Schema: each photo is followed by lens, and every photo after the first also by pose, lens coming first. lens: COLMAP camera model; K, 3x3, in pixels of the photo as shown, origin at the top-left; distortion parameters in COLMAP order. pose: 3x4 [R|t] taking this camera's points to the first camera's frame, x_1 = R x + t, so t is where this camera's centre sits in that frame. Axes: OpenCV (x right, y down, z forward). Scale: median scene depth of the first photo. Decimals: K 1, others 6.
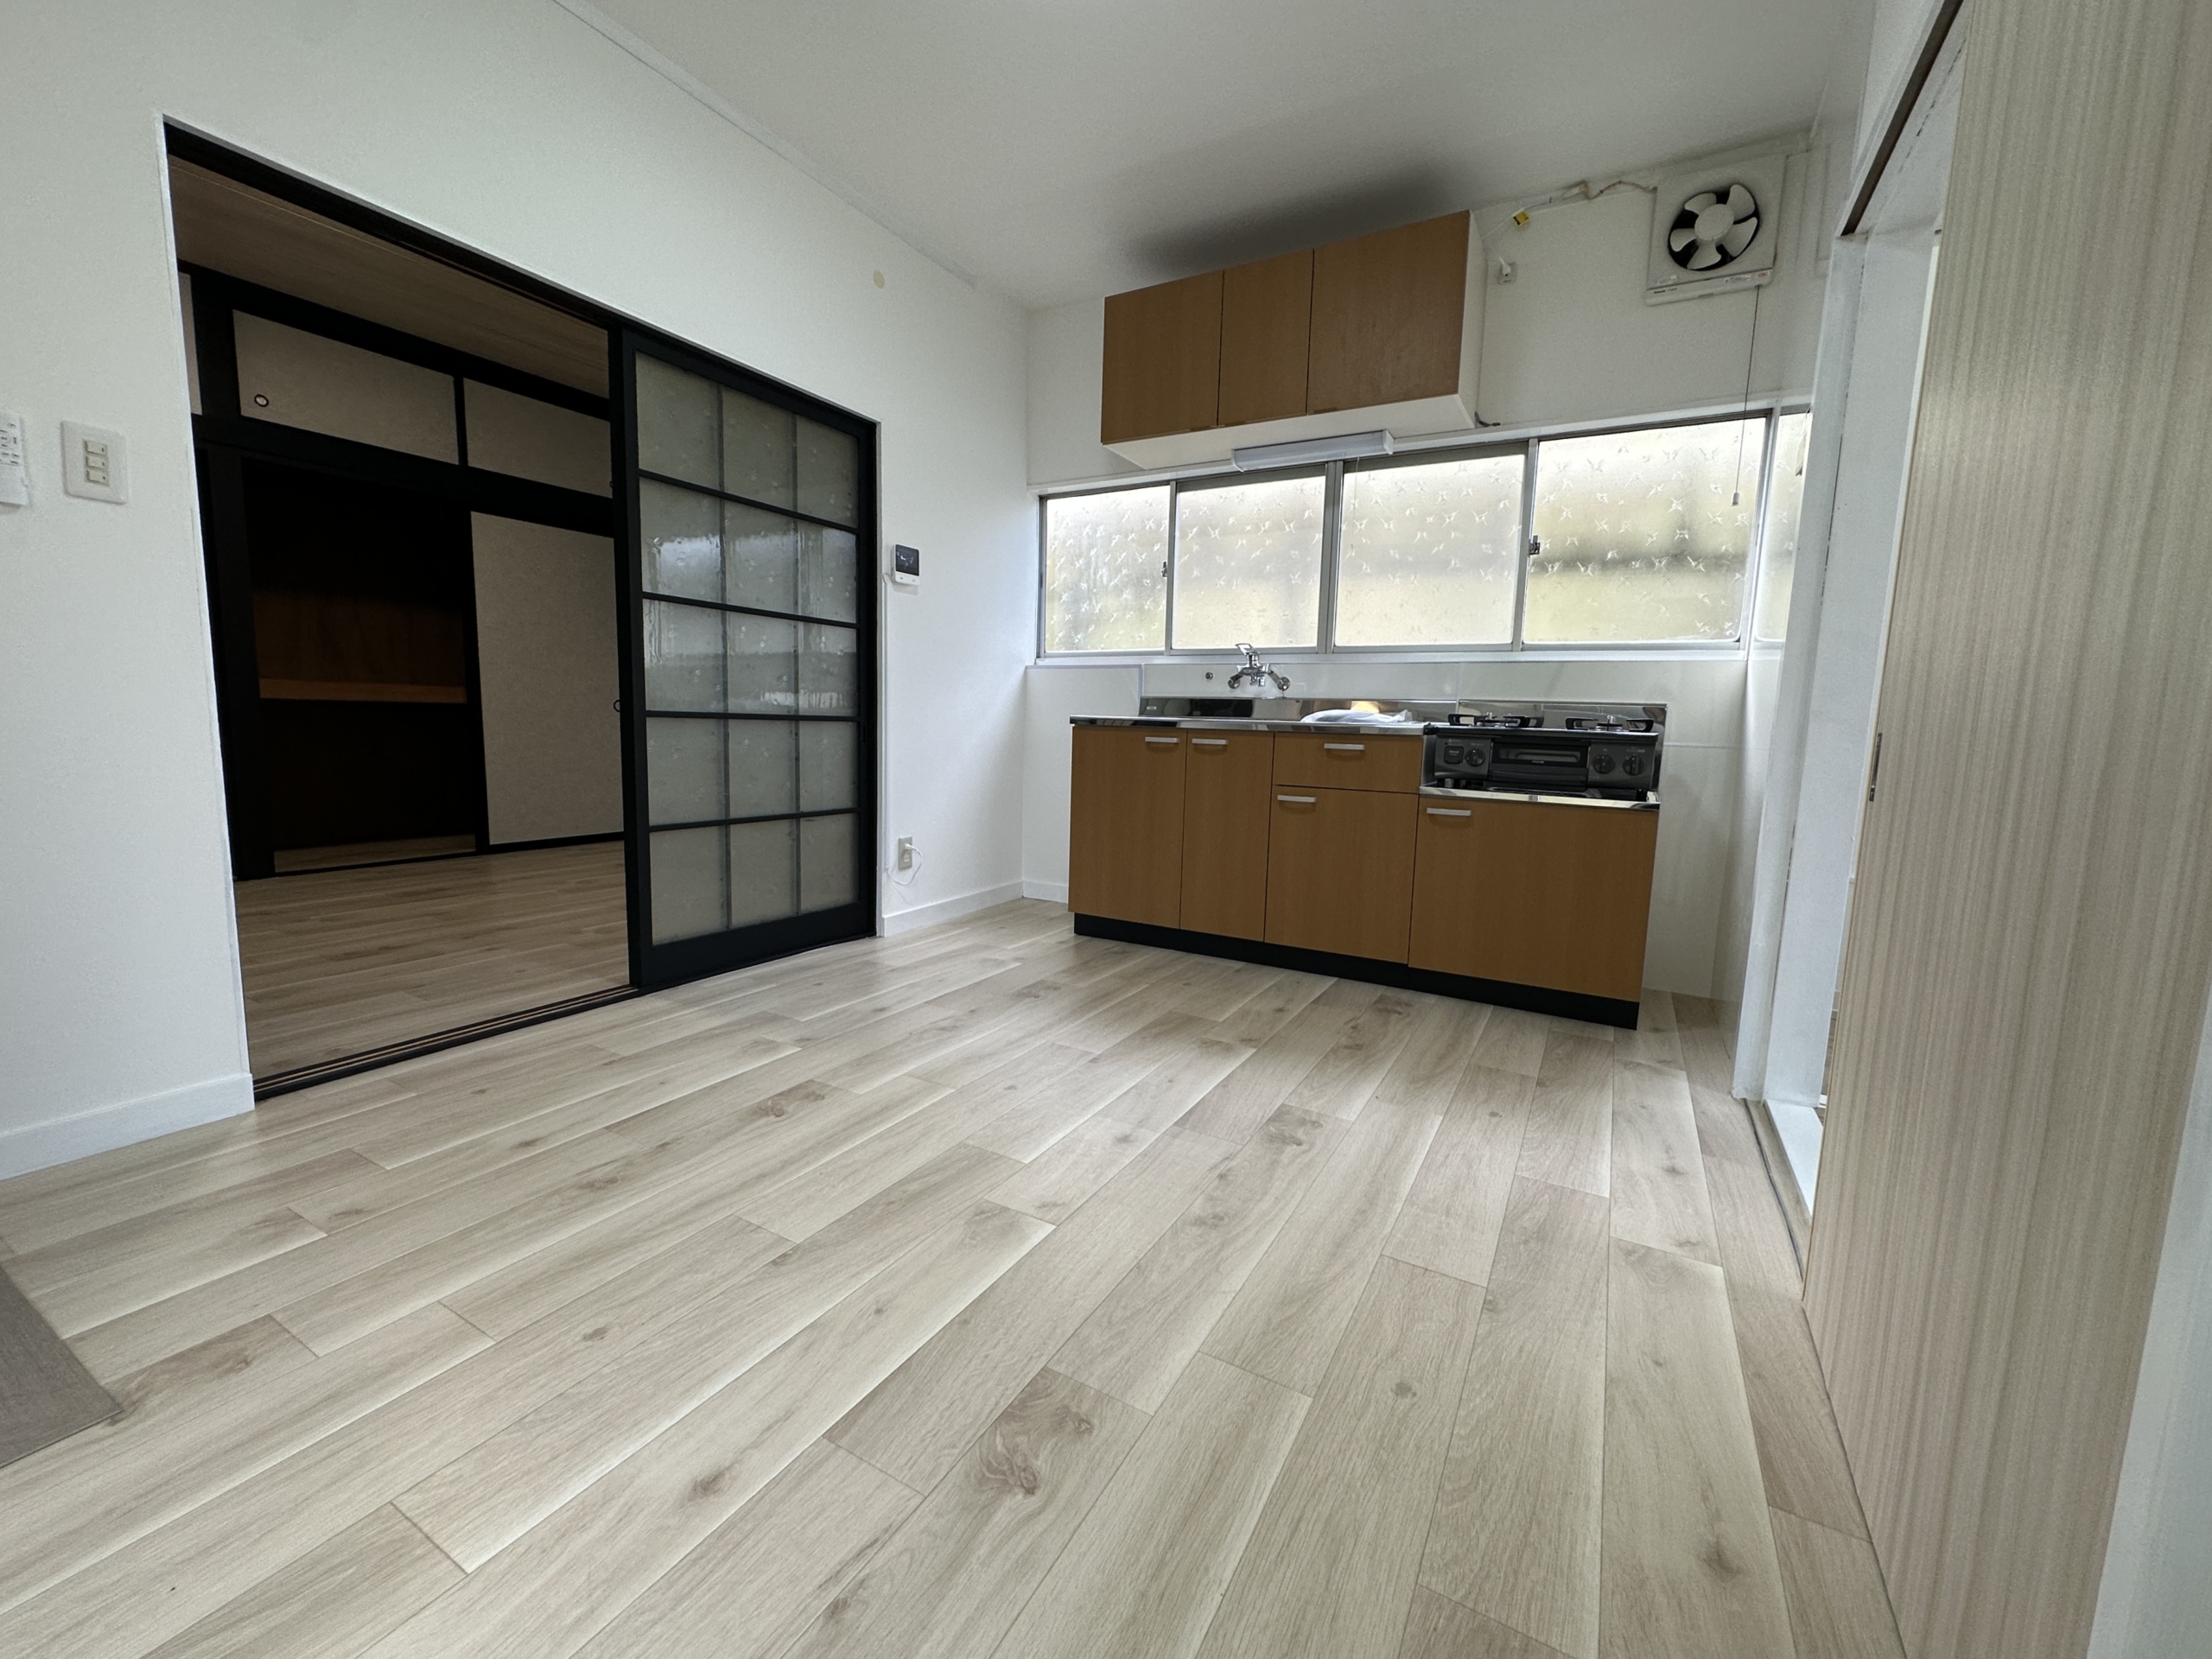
lens RADIAL K [[897.9, 0, 1103.2], [0, 897.9, 826.0], [0, 0, 1]] dist [-0.000706, -0.000055]
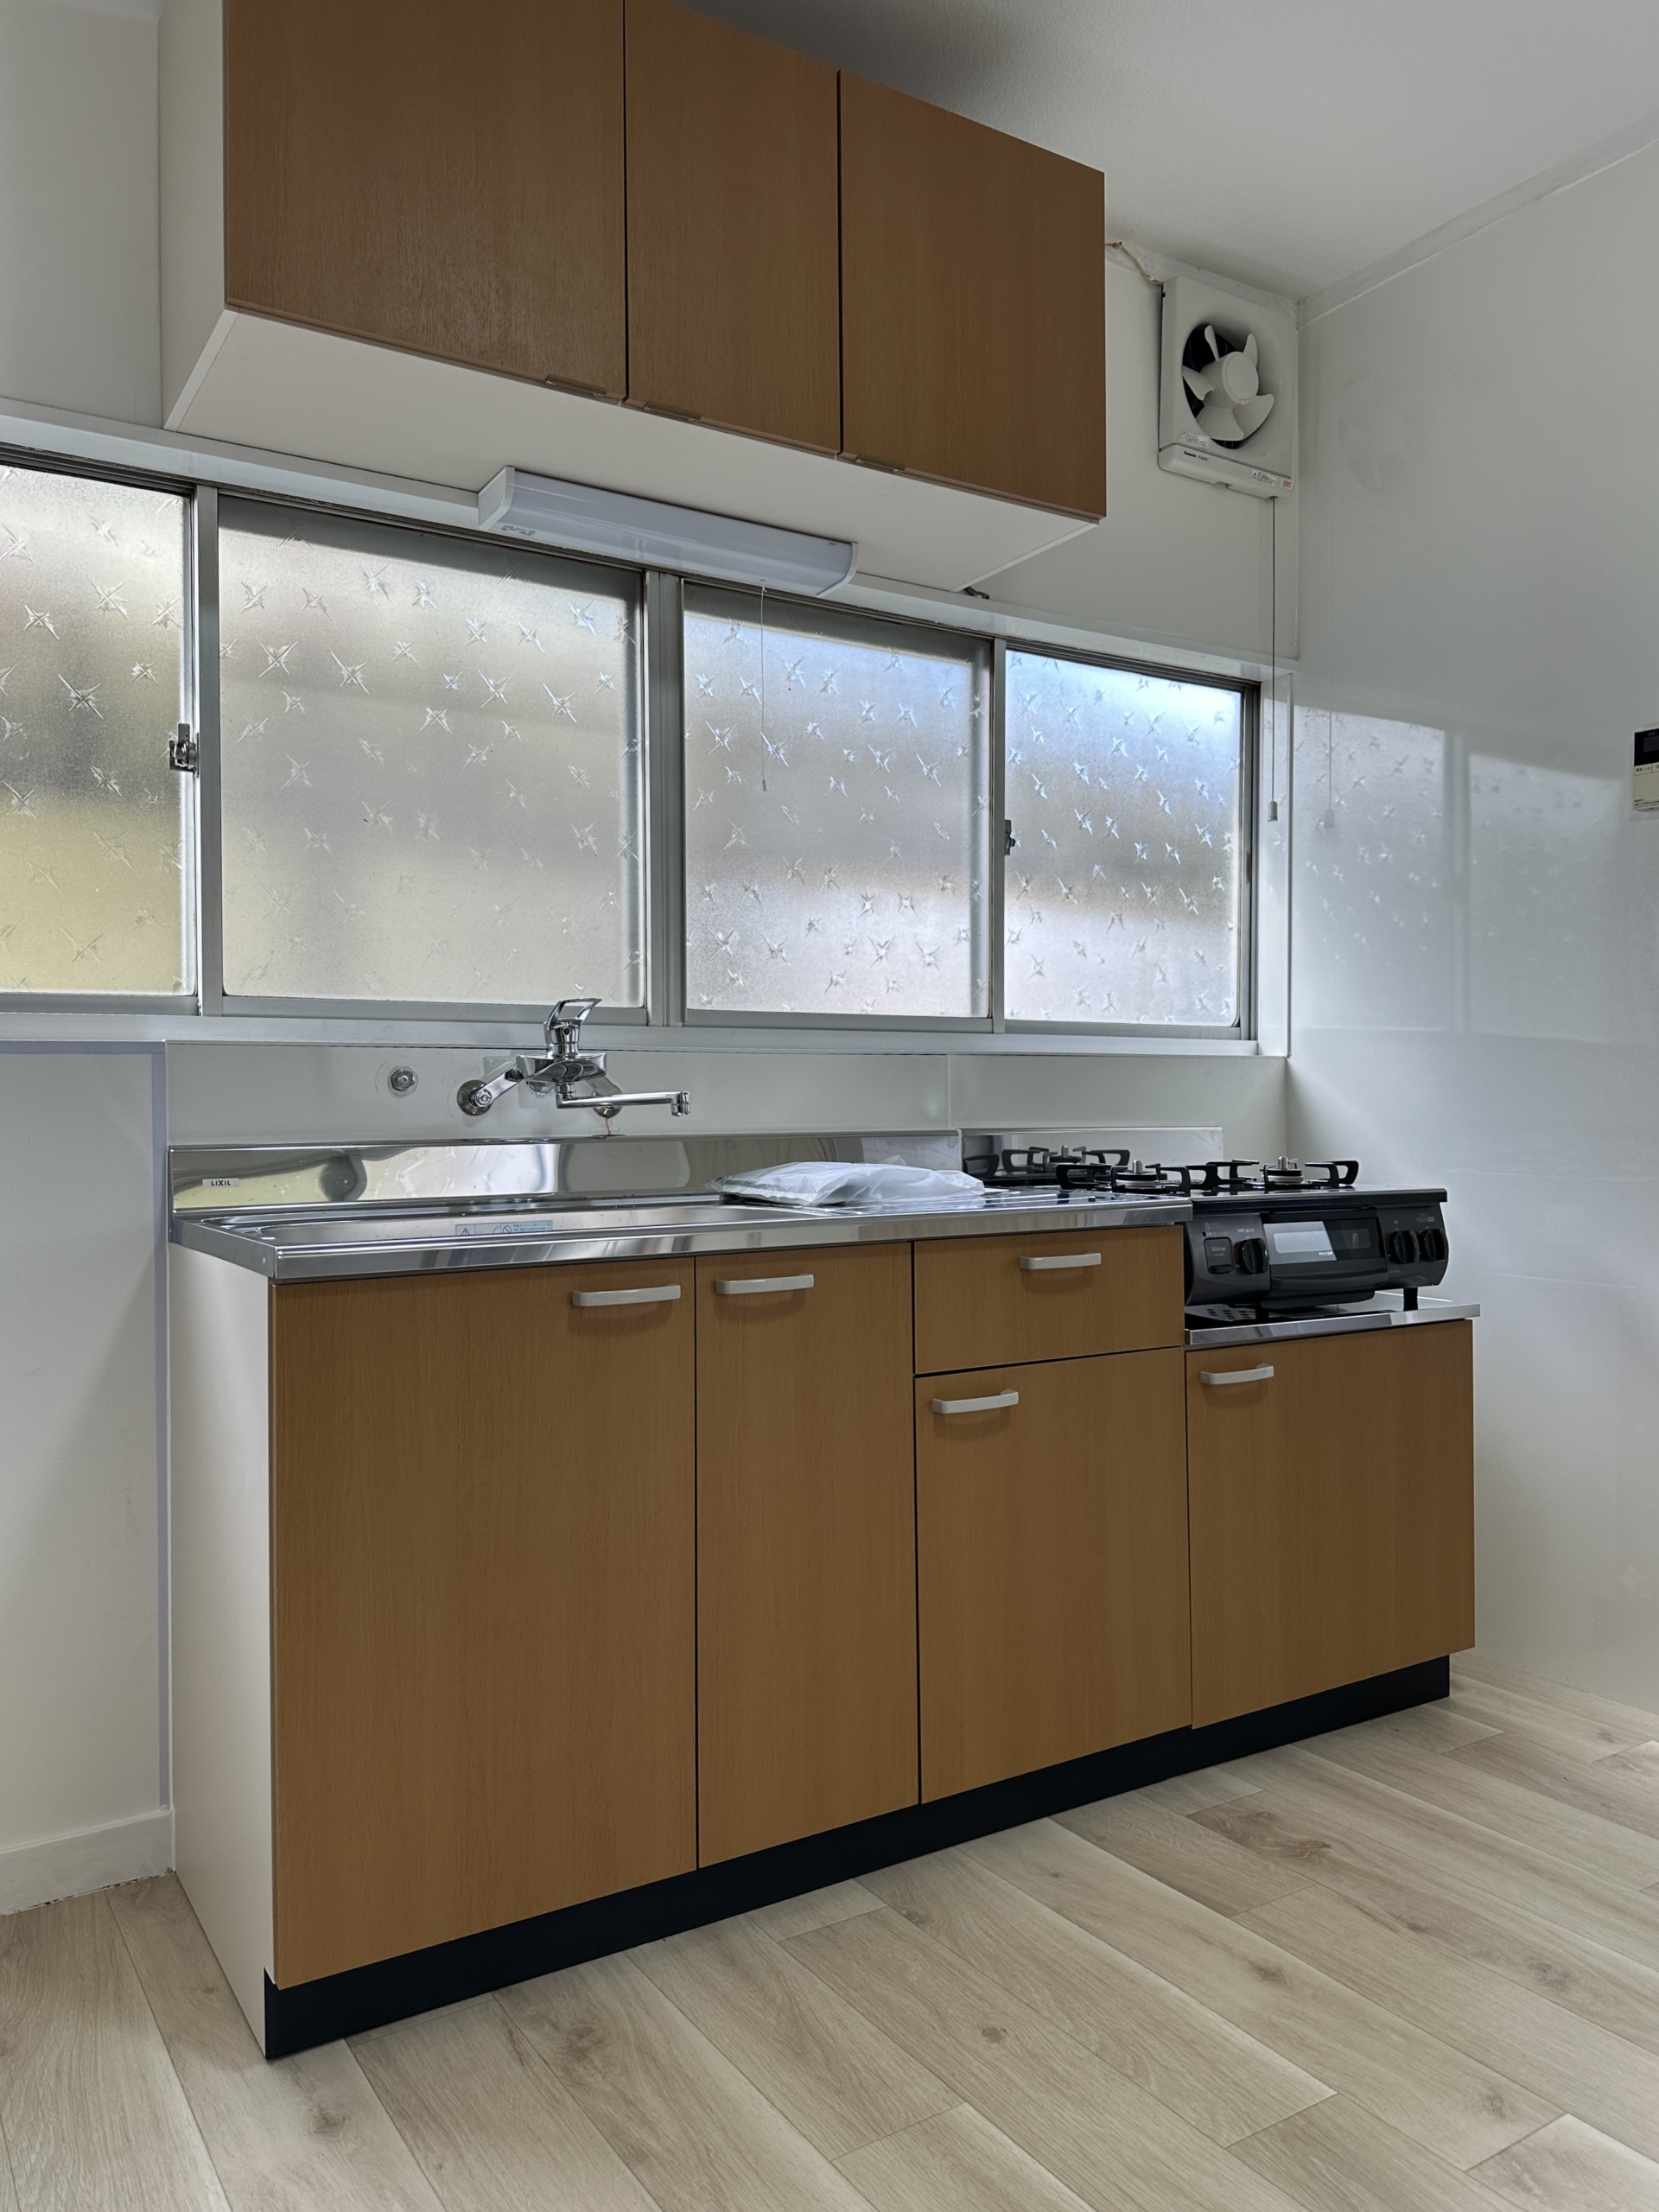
lens RADIAL K [[1602.5, 0, 824.8], [0, 1602.5, 1097.3], [0, 0, 1]] dist [0.014573, -0.016027]
pose [[0.468427, -0.027849, 0.883063, -0.492488], [0.128015, 0.991095, -0.036650, -0.166234], [-0.874179, 0.130213, 0.467821, 0.810360]]
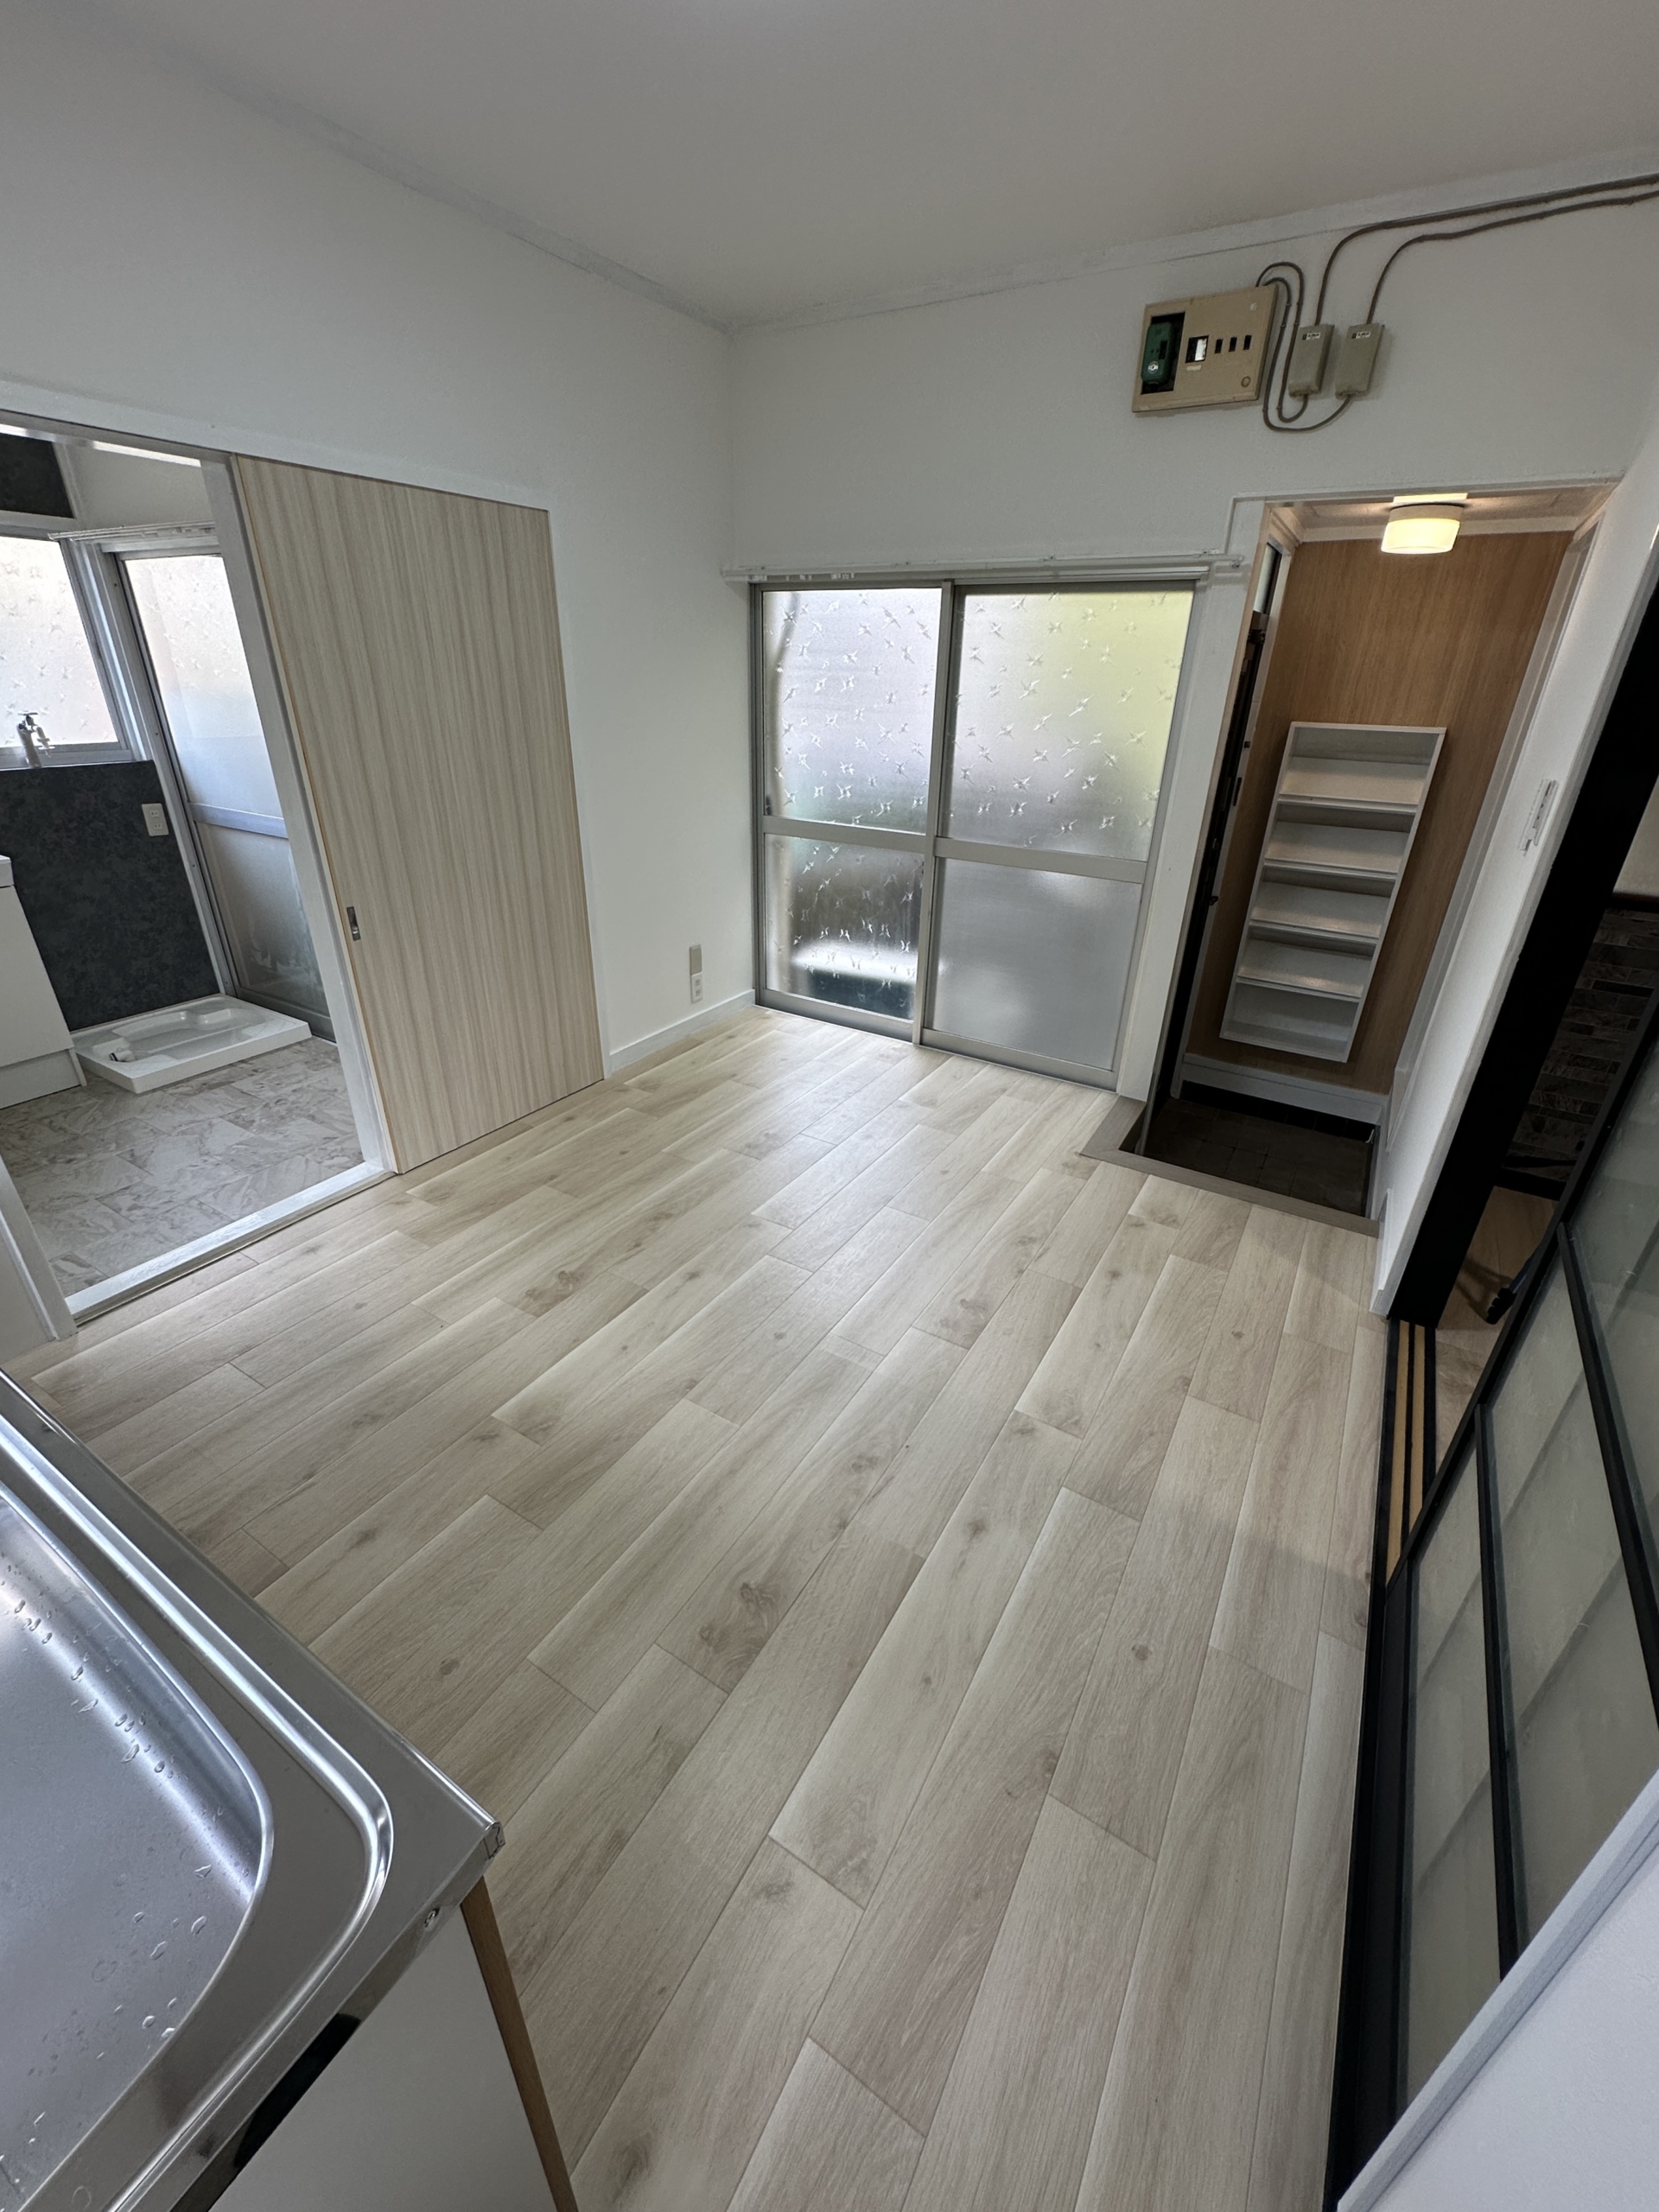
lens RADIAL K [[897.9, 0, 825.4], [0, 897.9, 1100.6], [0, 0, 1]] dist [-0.000706, -0.000055]
pose [[-0.998060, -0.061905, 0.006629, -0.115100], [-0.048248, 0.836348, 0.546072, -0.423874], [-0.039349, 0.544692, -0.837712, 1.374198]]
